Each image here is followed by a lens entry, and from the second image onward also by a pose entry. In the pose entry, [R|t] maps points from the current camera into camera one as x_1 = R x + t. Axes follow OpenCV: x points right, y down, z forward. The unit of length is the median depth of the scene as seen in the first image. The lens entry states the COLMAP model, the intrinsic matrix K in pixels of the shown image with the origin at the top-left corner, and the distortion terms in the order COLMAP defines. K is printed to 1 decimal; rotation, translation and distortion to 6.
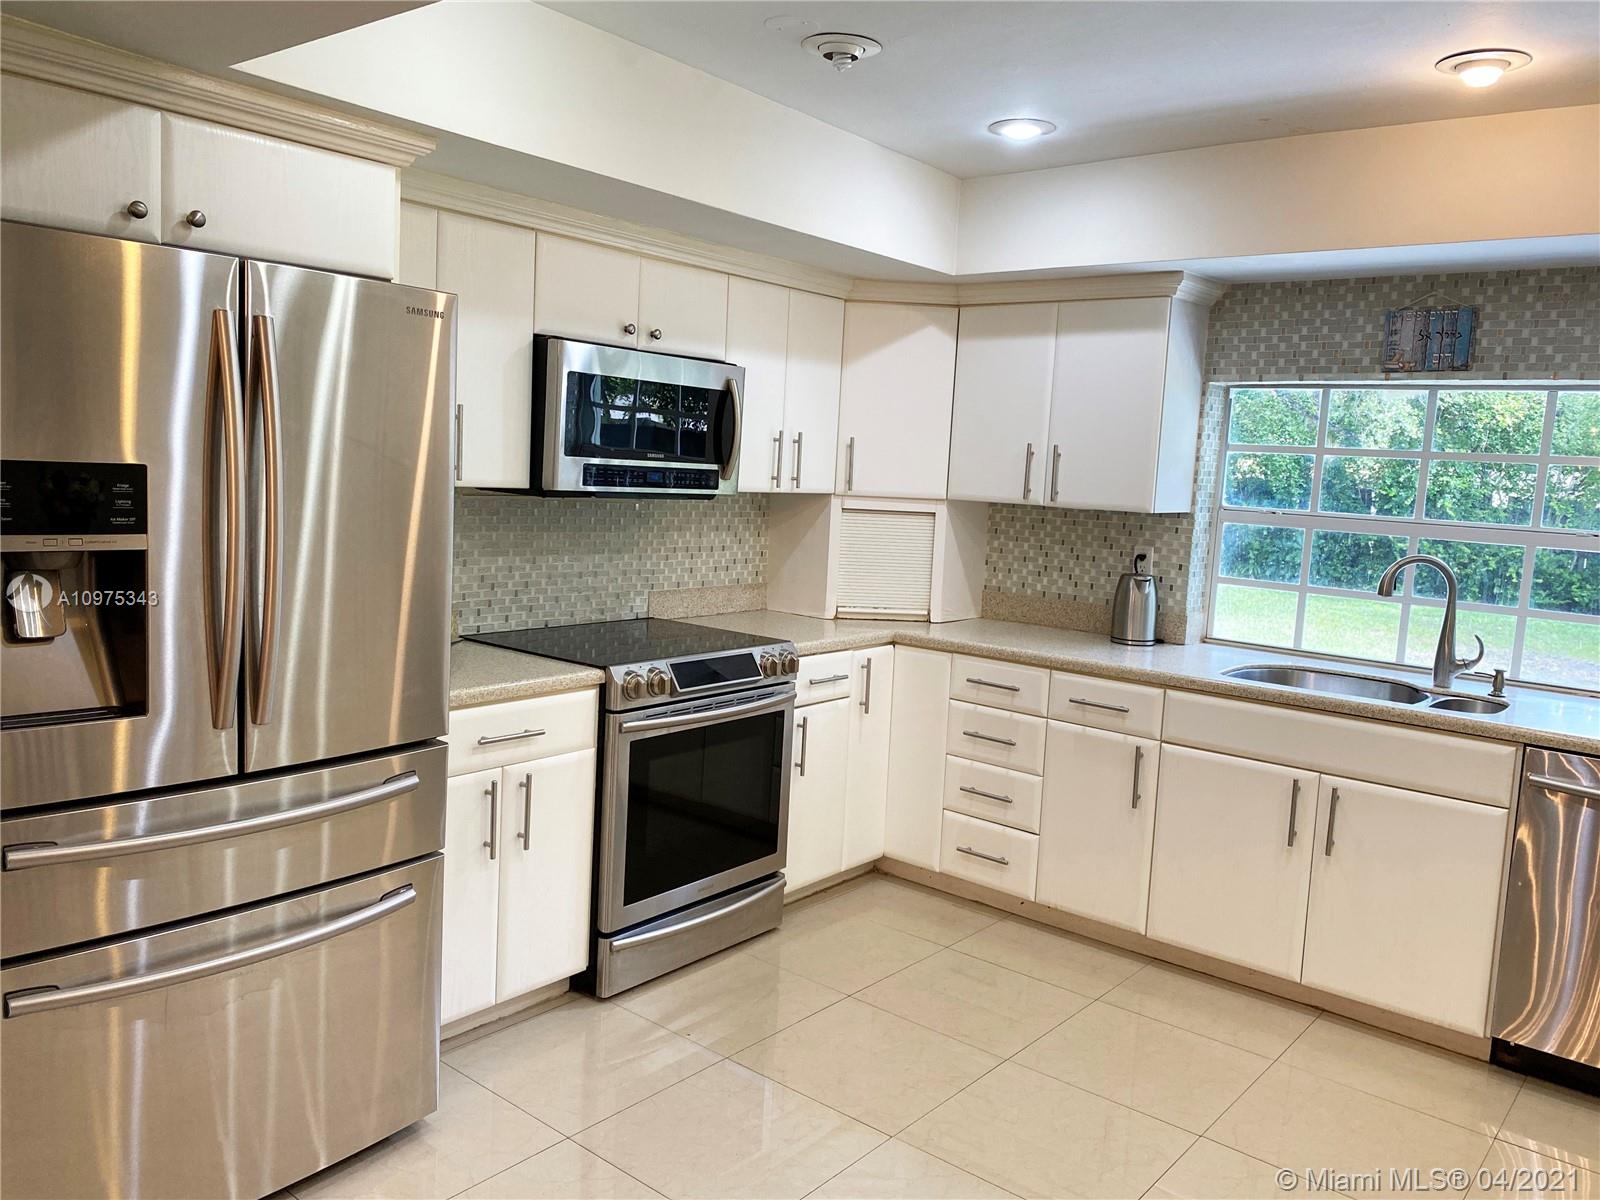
lens RADIAL K [[1232.8, 0, 834.2], [0, 1232.8, 605.2], [0, 0, 1]] dist [0.061150, -0.076076]
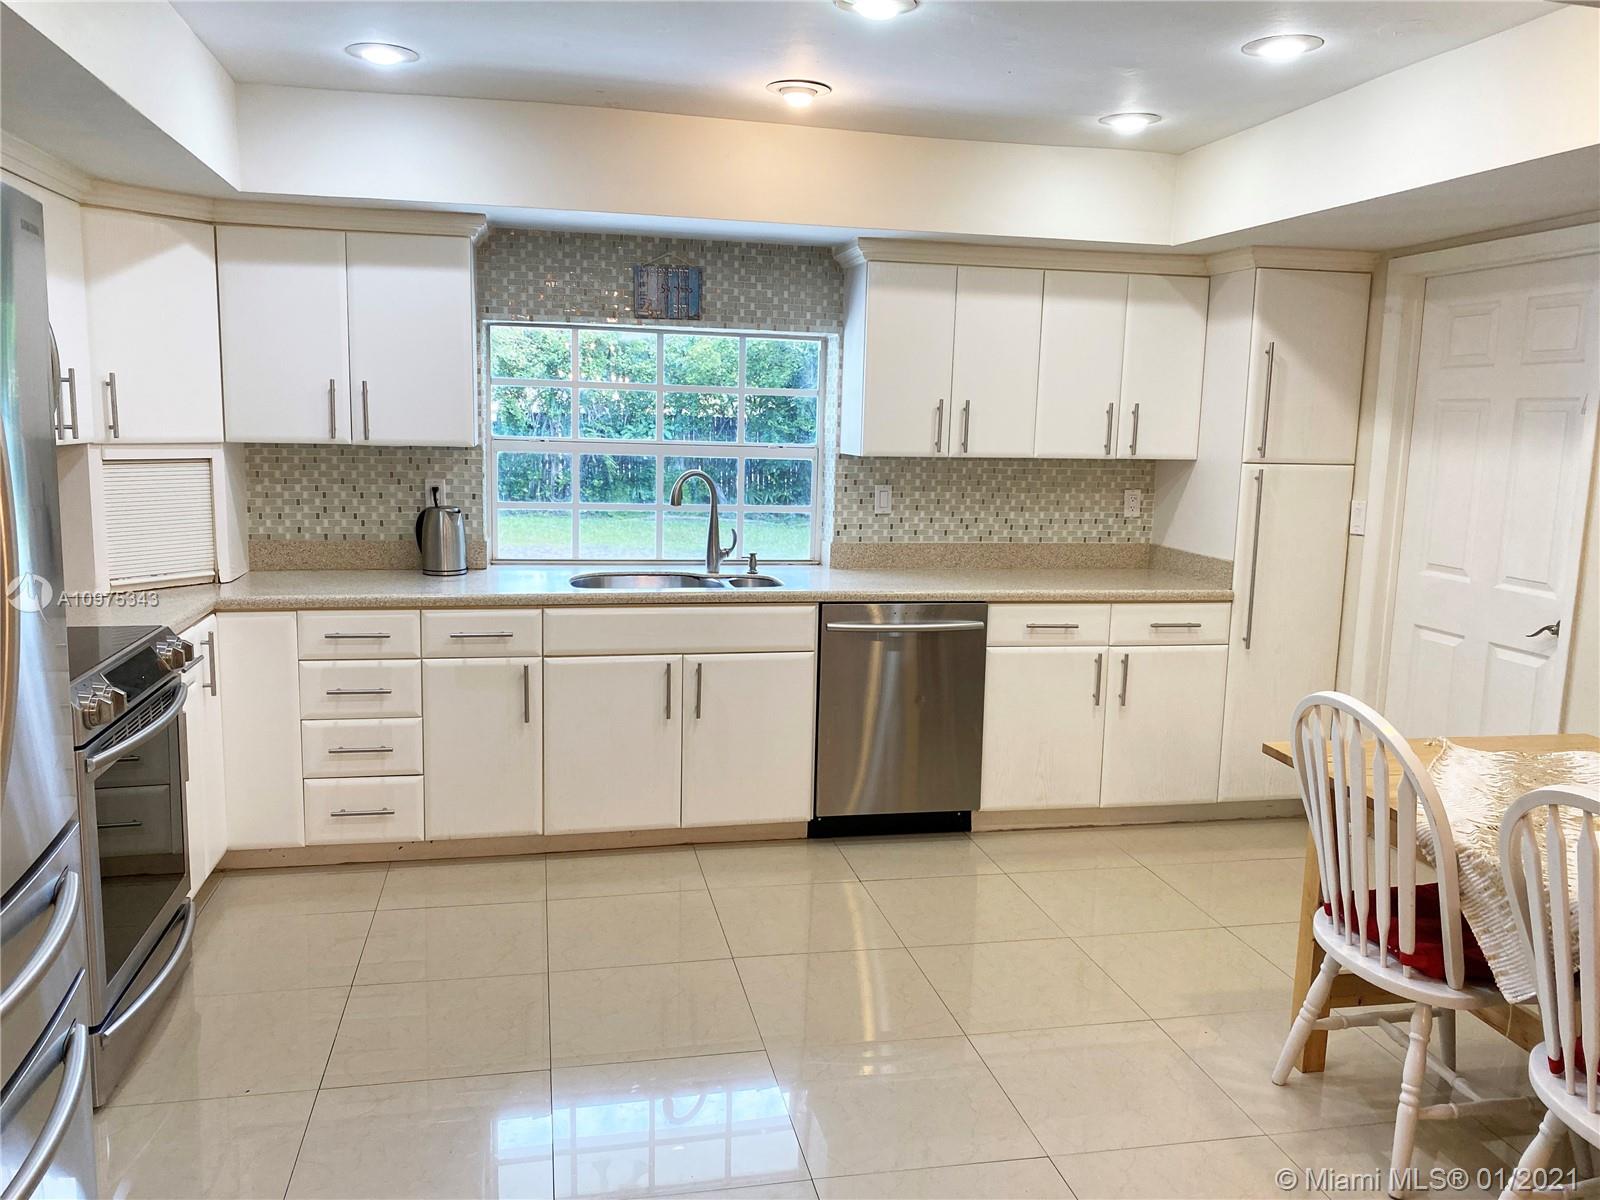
lens RADIAL K [[1232.8, 0, 797.6], [0, 1232.8, 599.6], [0, 0, 1]] dist [0.061150, -0.076076]
pose [[0.619246, -0.154534, 0.769840, -0.401843], [0.099430, 0.987982, 0.118342, -0.043972], [-0.778876, 0.003263, 0.627169, 0.132720]]
